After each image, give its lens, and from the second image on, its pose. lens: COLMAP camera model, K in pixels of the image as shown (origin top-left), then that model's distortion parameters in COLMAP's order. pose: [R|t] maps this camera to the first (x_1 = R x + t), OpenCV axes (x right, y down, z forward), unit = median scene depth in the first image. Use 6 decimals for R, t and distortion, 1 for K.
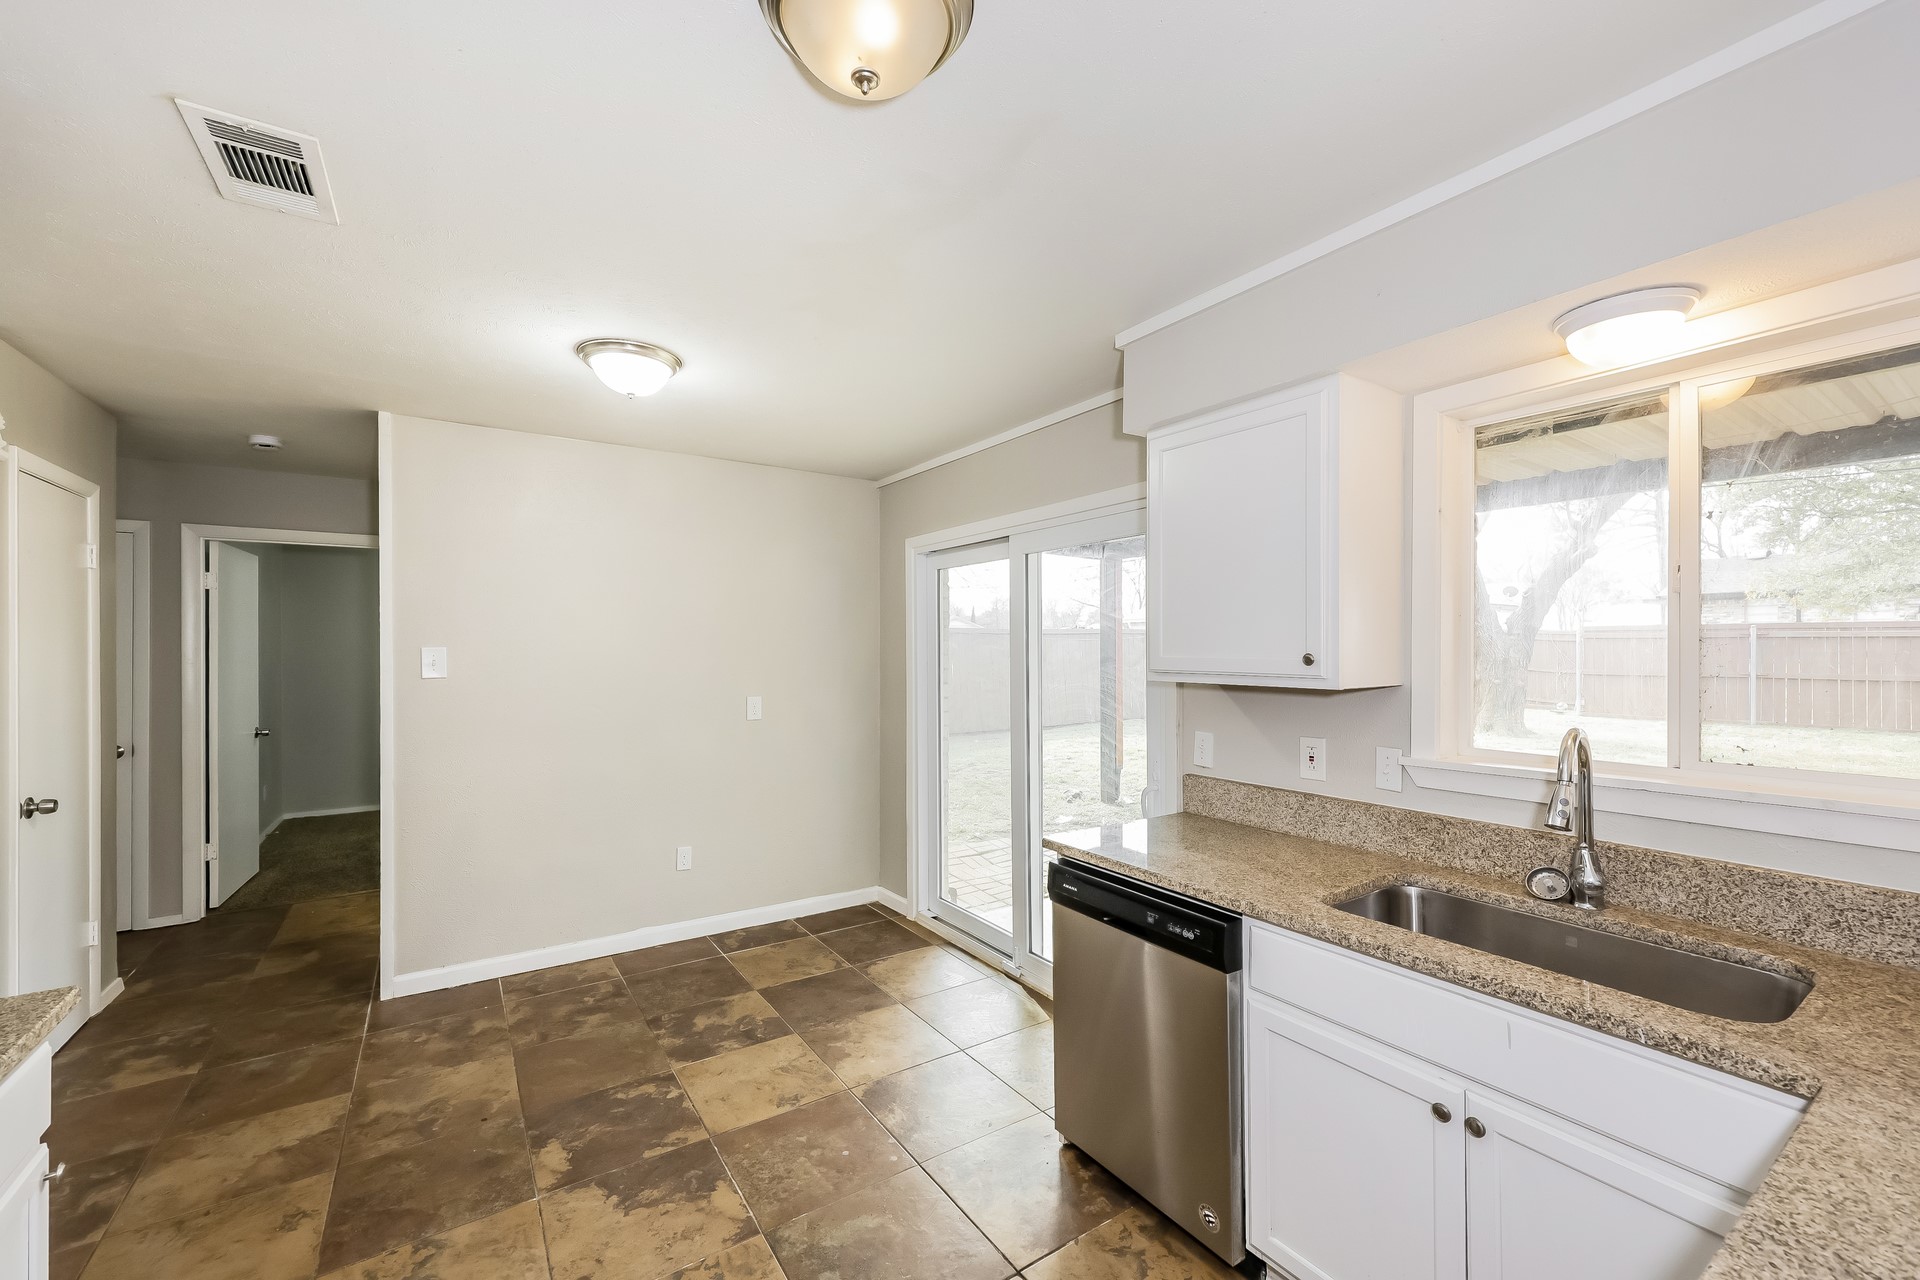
lens RADIAL K [[785.3, 0, 960.1], [0, 785.3, 645.3], [0, 0, 1]] dist [0.009673, -0.000498]
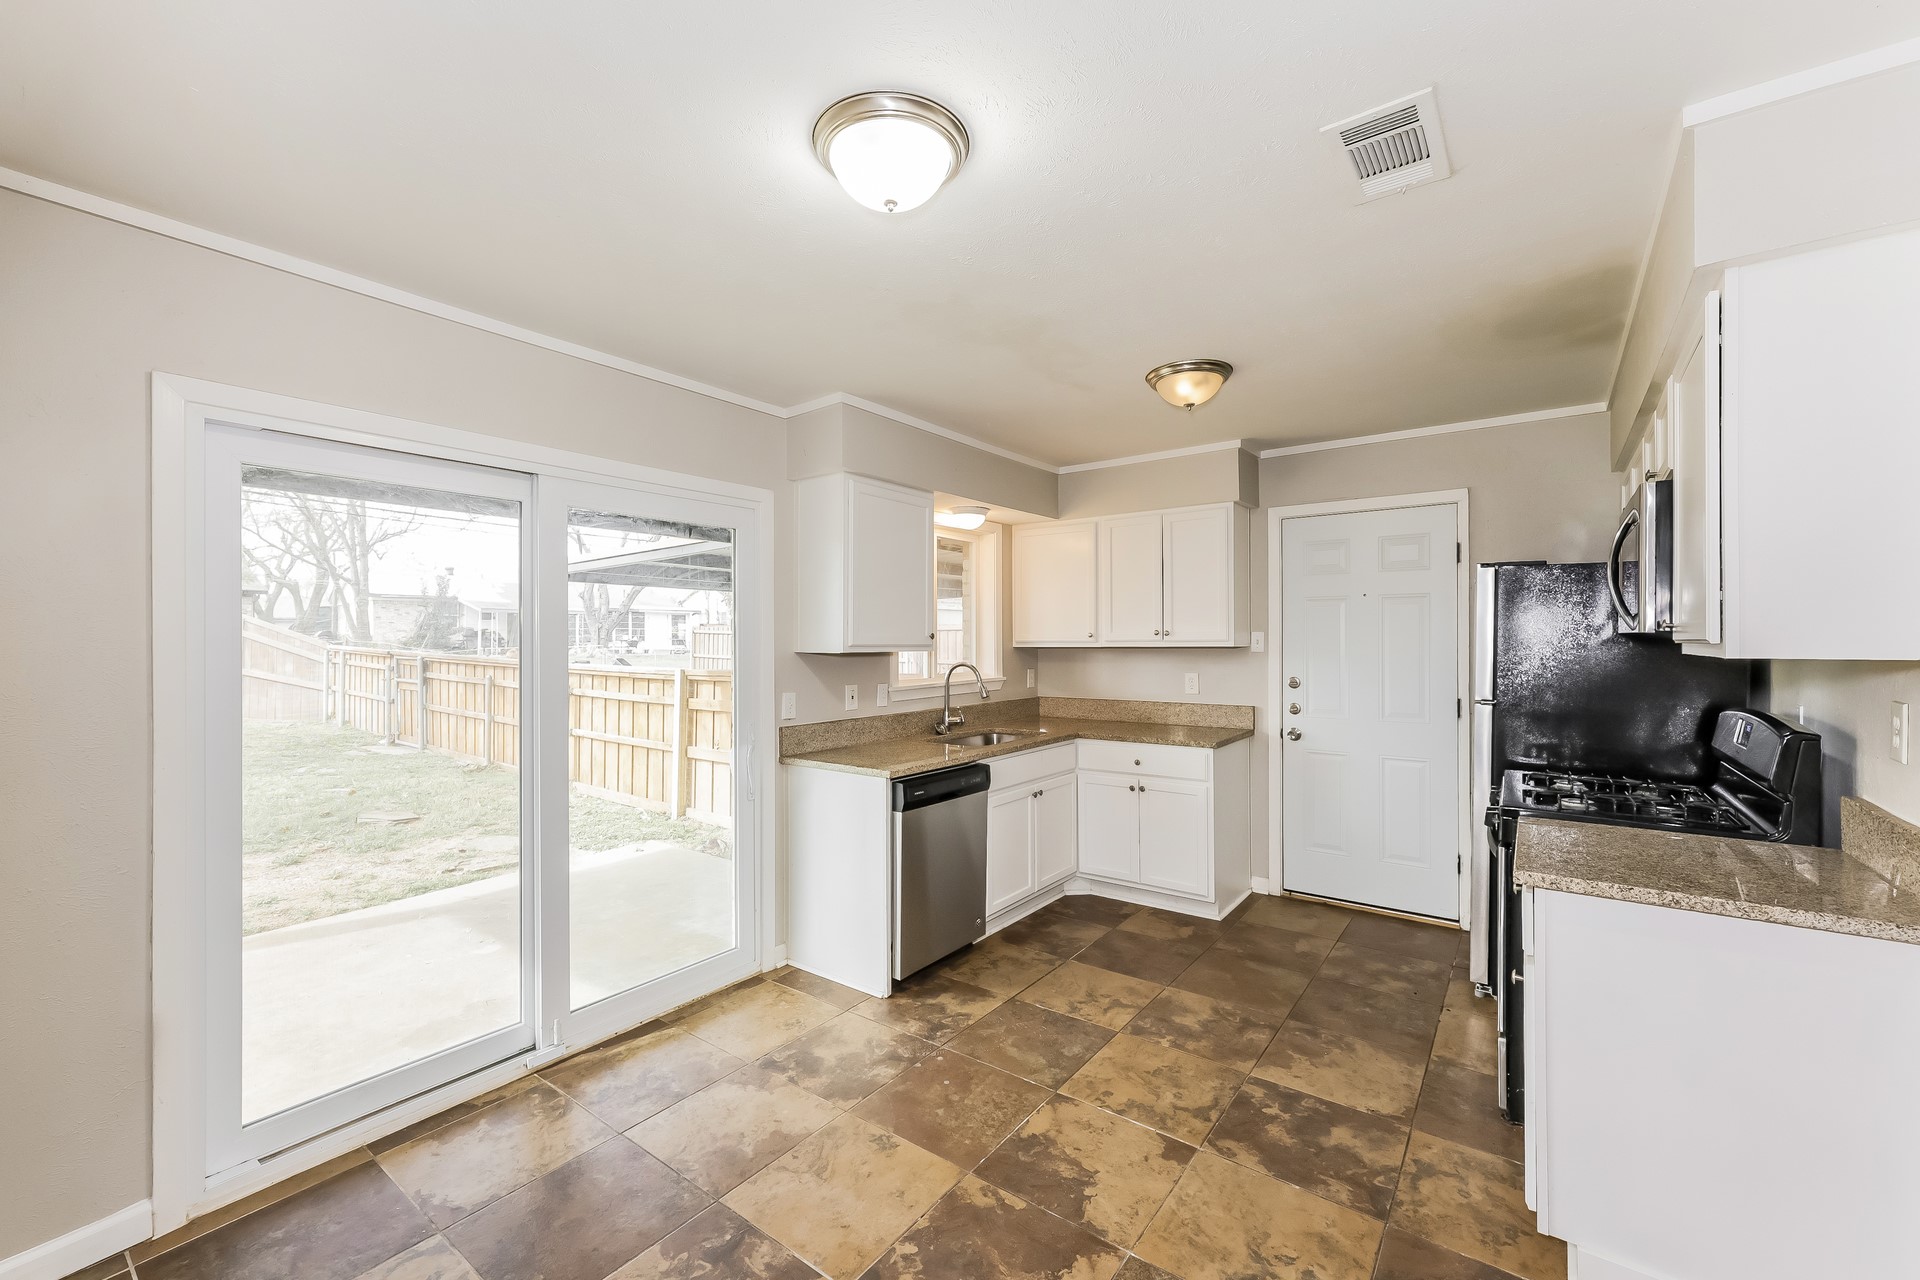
lens RADIAL K [[785.3, 0, 953.1], [0, 785.3, 637.2], [0, 0, 1]] dist [0.009673, -0.000498]
pose [[-0.338222, 0.007332, 0.941038, -0.850831], [0.001100, 0.999972, -0.007396, 0.020219], [-0.941066, -0.001466, -0.338221, 0.974756]]
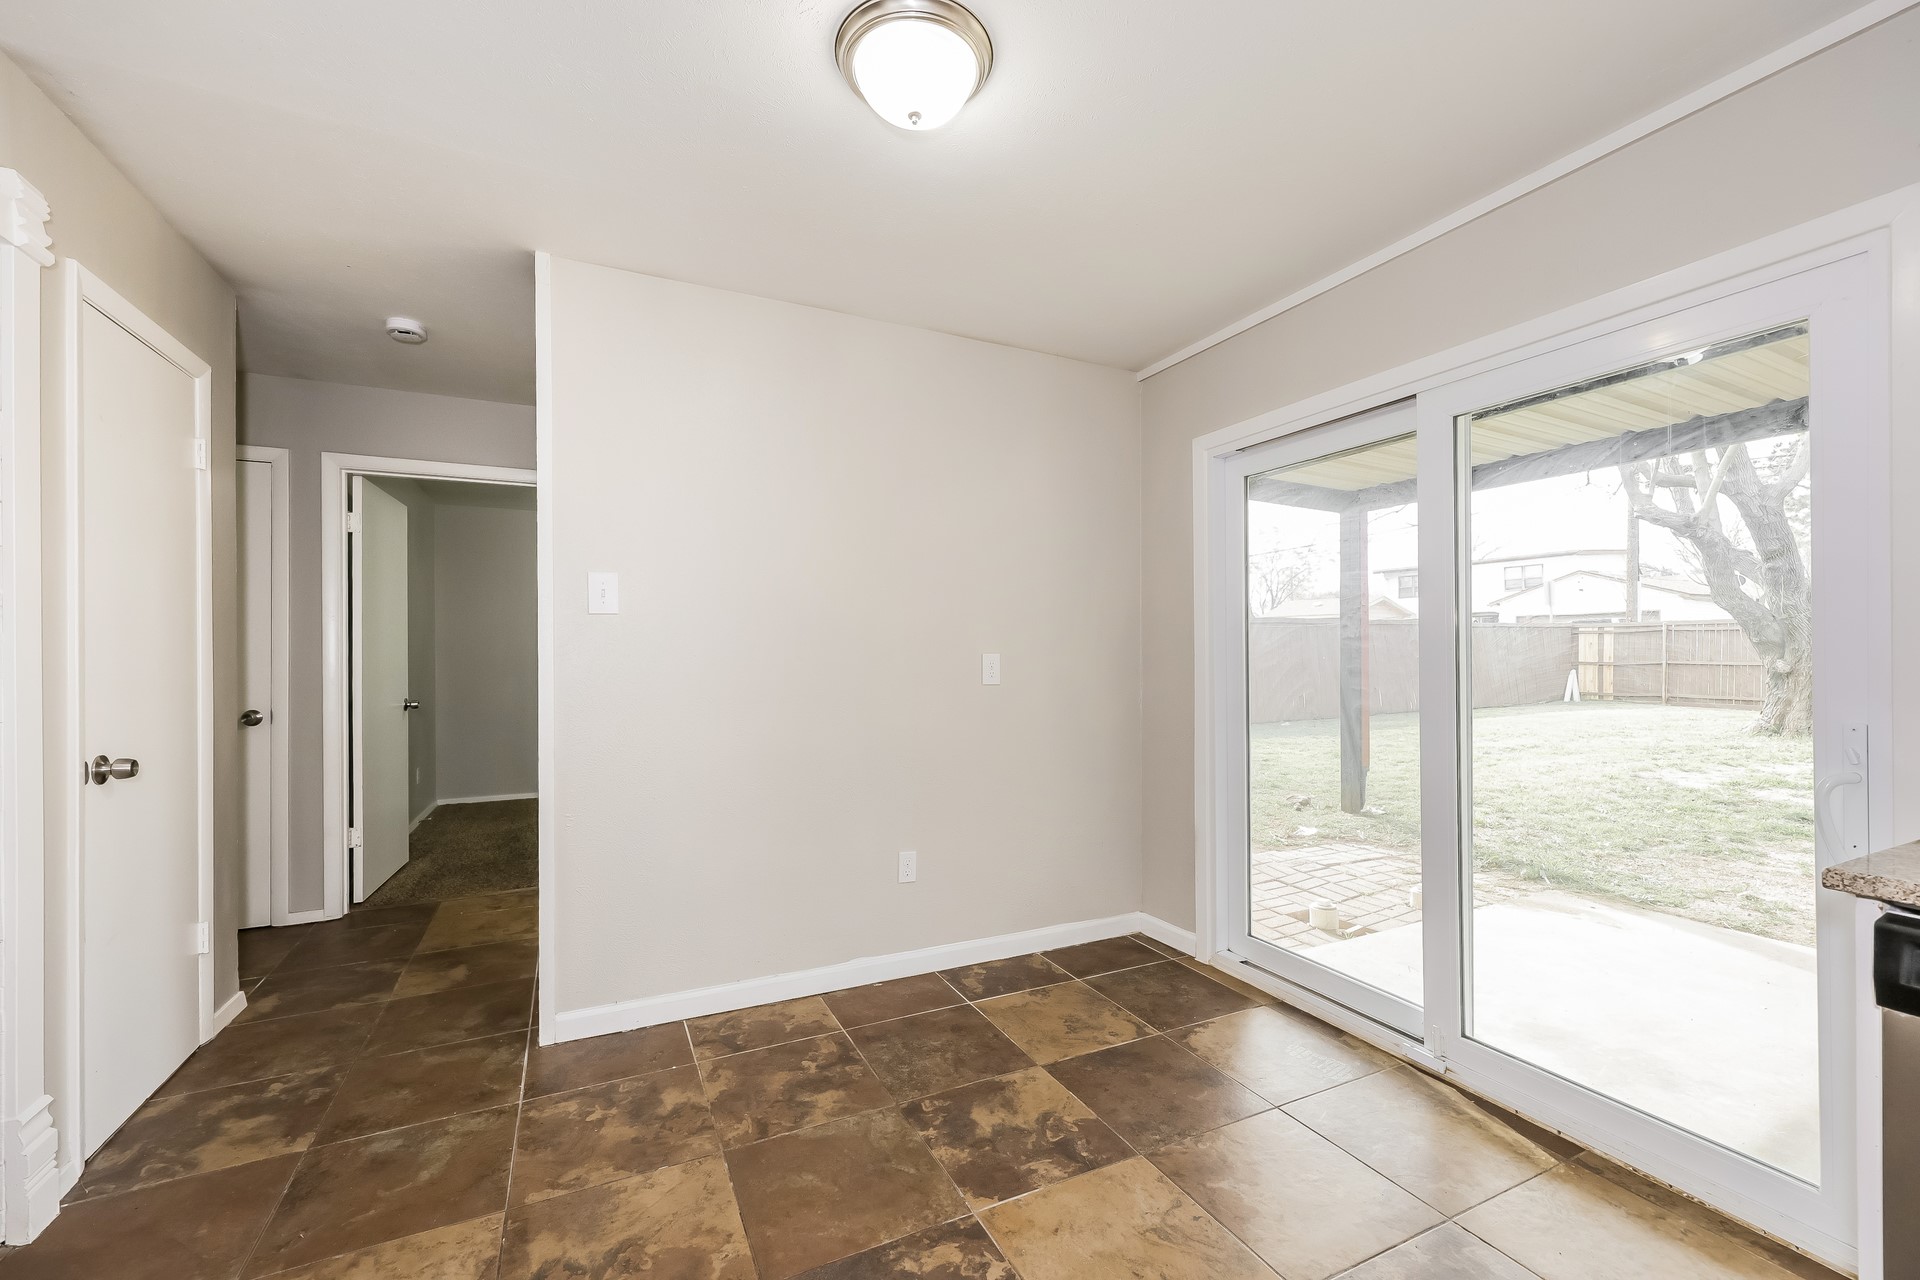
lens RADIAL K [[785.3, 0, 950.6], [0, 785.3, 652.2], [0, 0, 1]] dist [0.009673, -0.000498]
pose [[0.990341, -0.001745, -0.138645, -0.254272], [0.001667, 0.999998, -0.000683, 0.083296], [0.138646, 0.000445, 0.990342, 0.328743]]
